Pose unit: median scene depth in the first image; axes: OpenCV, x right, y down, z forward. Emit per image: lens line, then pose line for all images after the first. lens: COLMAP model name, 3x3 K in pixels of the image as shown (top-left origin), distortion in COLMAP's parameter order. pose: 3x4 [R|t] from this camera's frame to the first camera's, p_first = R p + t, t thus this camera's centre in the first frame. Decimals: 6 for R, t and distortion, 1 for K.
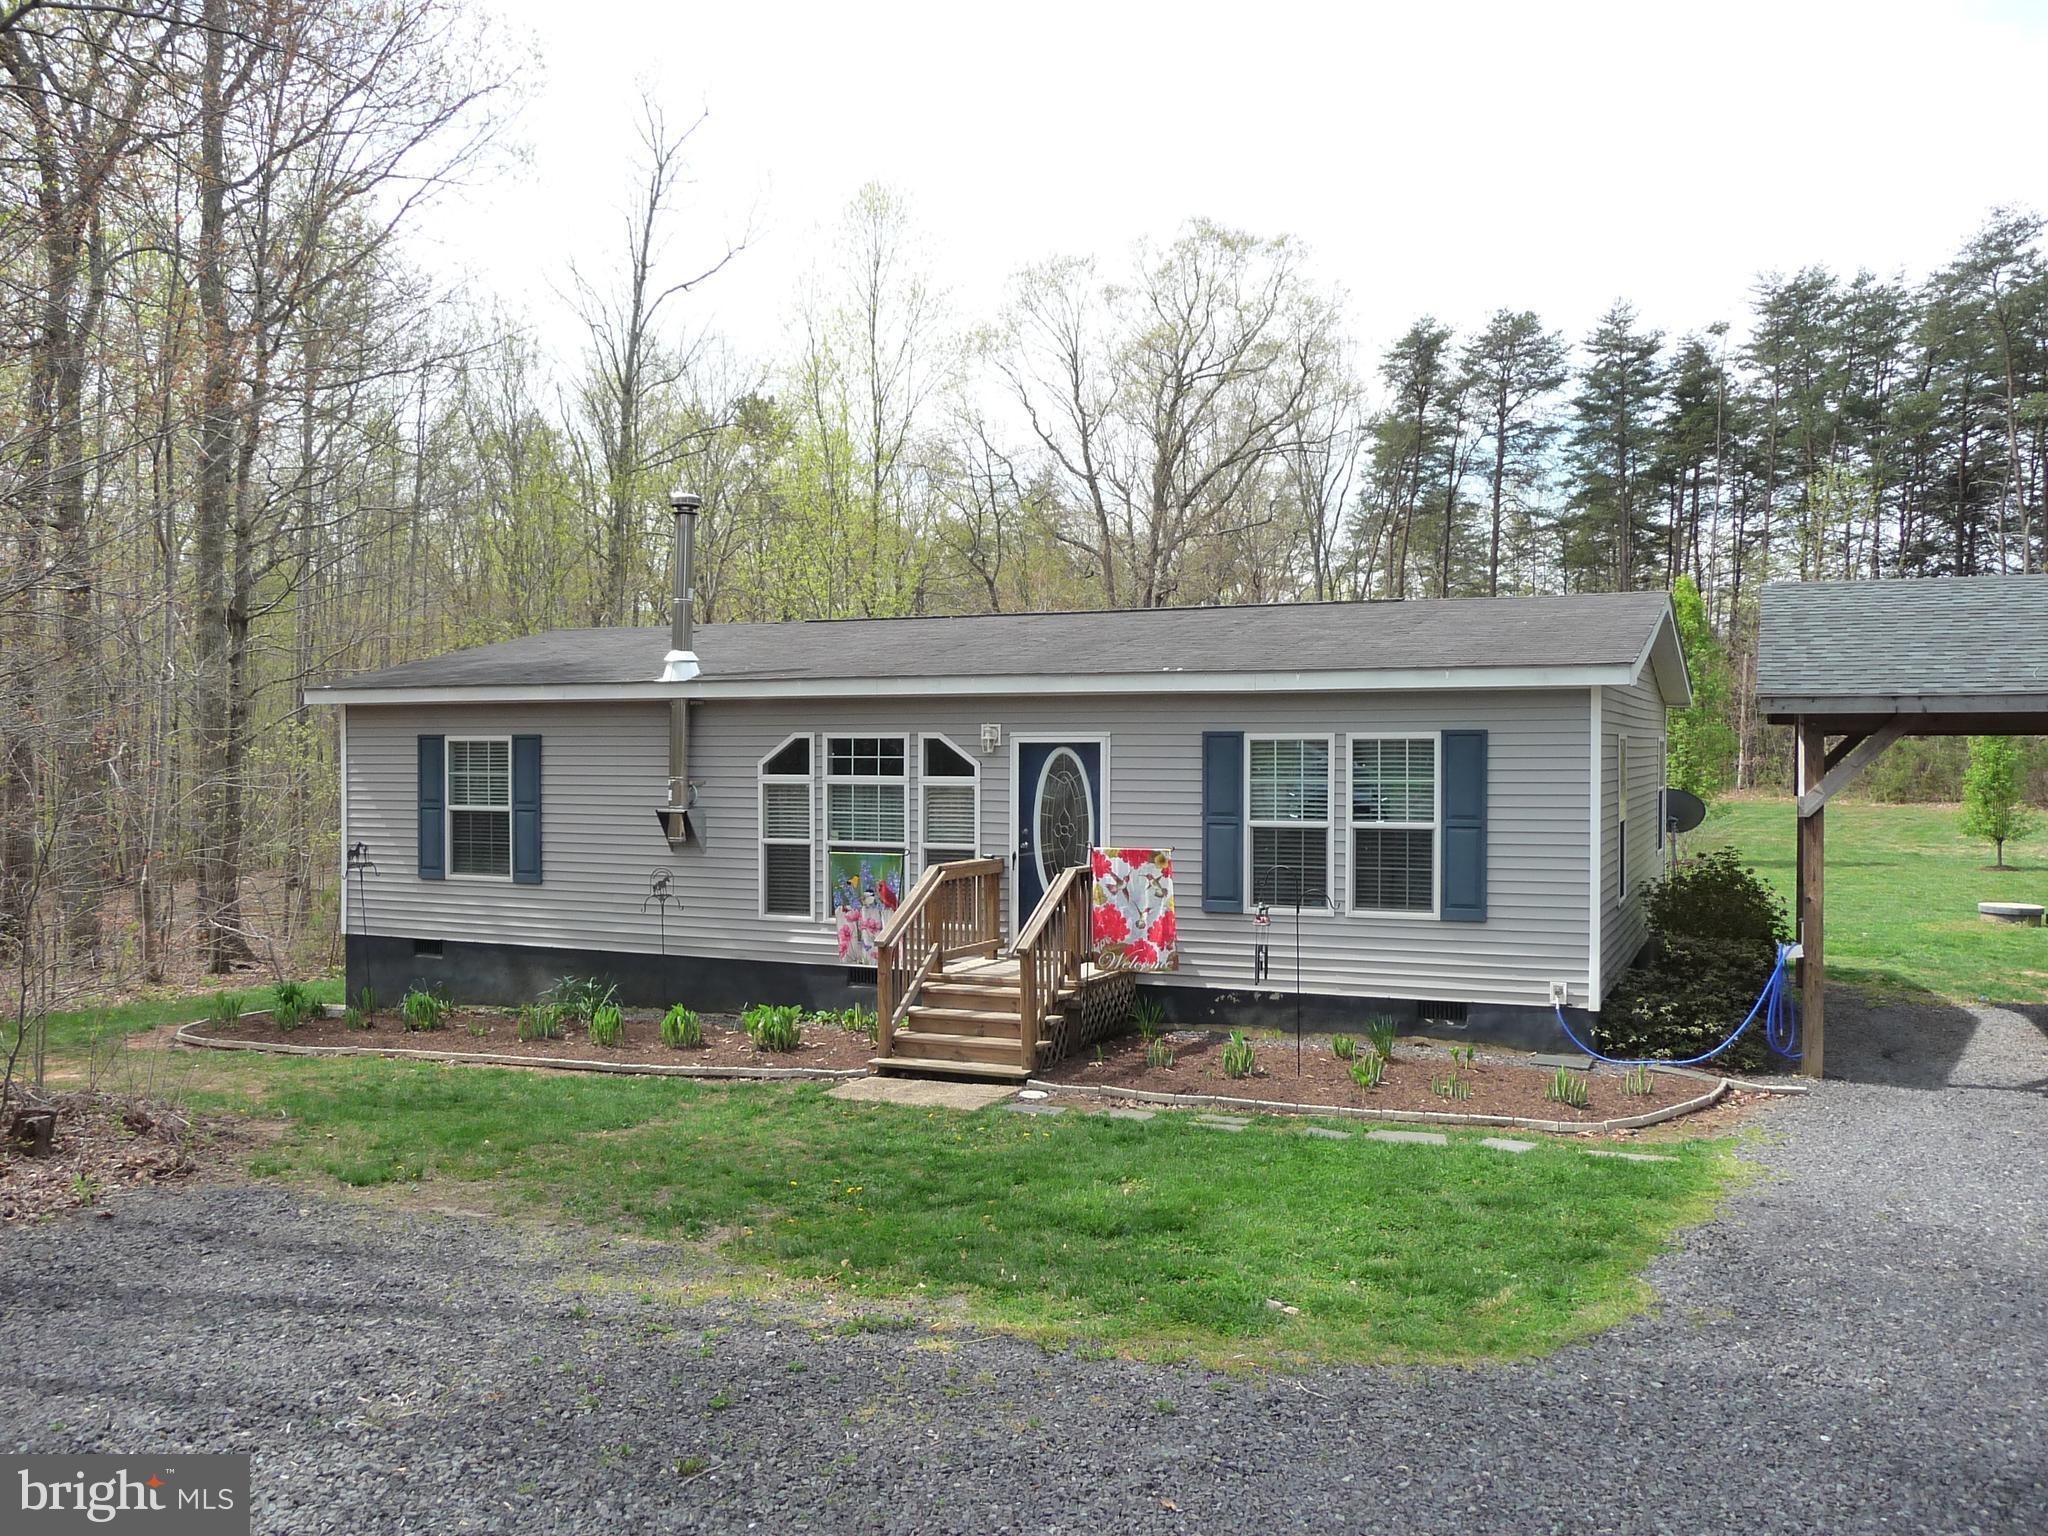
lens RADIAL K [[1710.7, 0, 1023.2], [0, 1710.7, 774.0], [0, 0, 1]] dist [-0.050896, 0.052056]
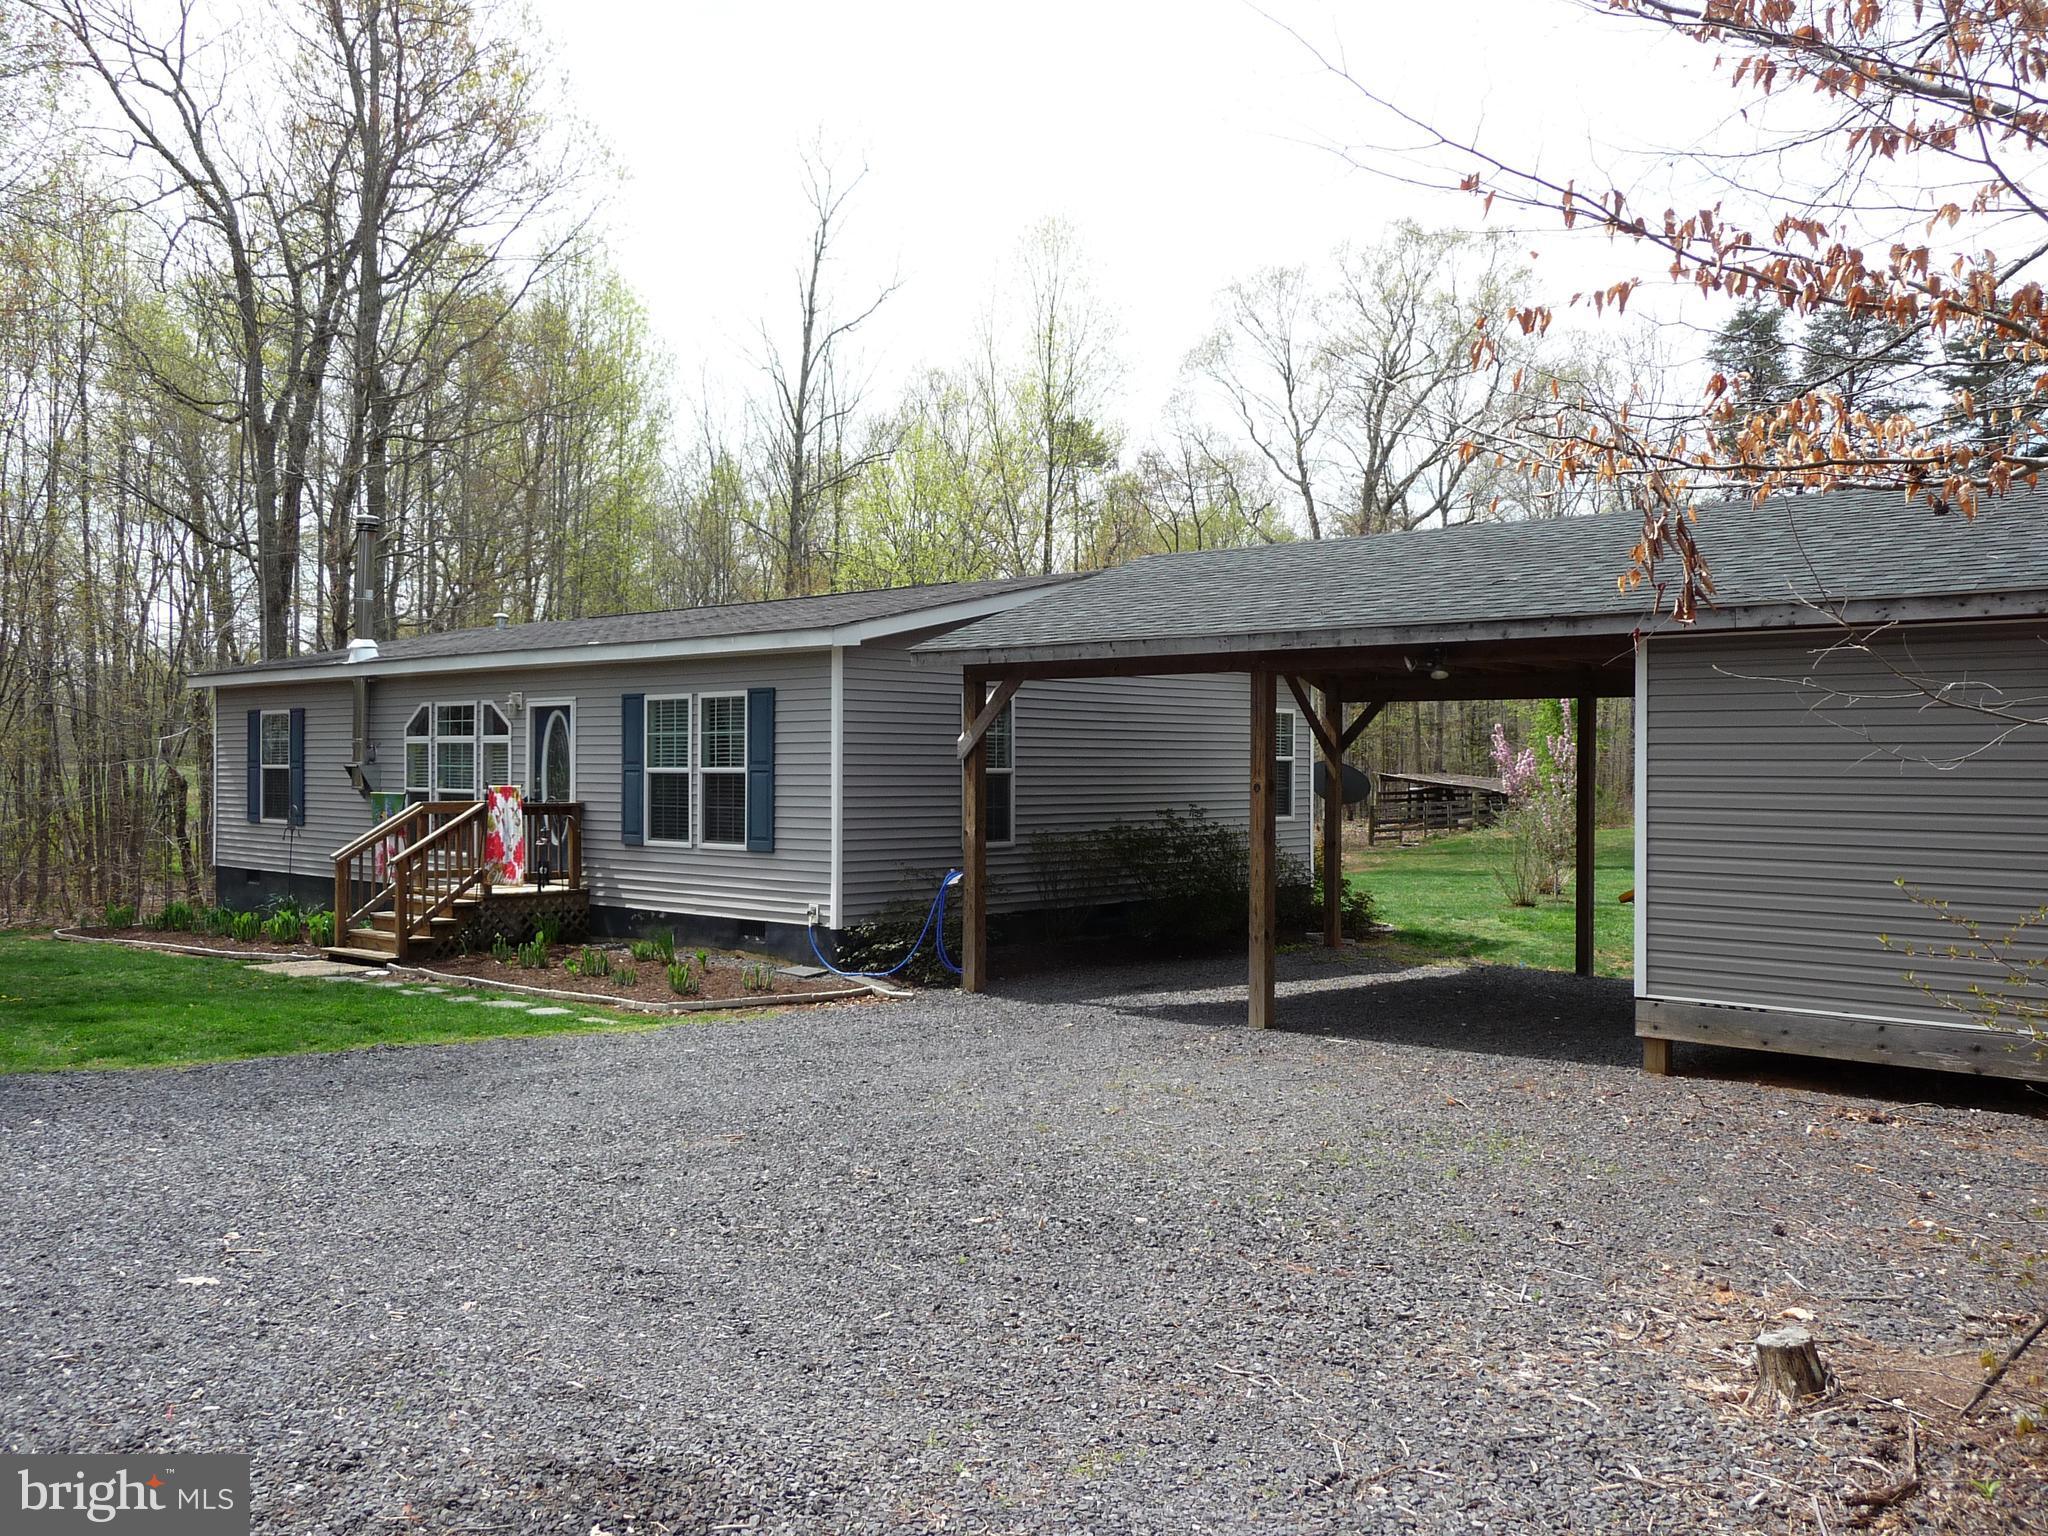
lens RADIAL K [[1693.7, 0, 1012.1], [0, 1693.7, 779.3], [0, 0, 1]] dist [-0.028836, 0.013552]
pose [[0.953042, 0.006839, -0.302761, 0.728205], [-0.008909, 0.999945, -0.005456, 0.038854], [0.302707, 0.007897, 0.953051, -0.053512]]
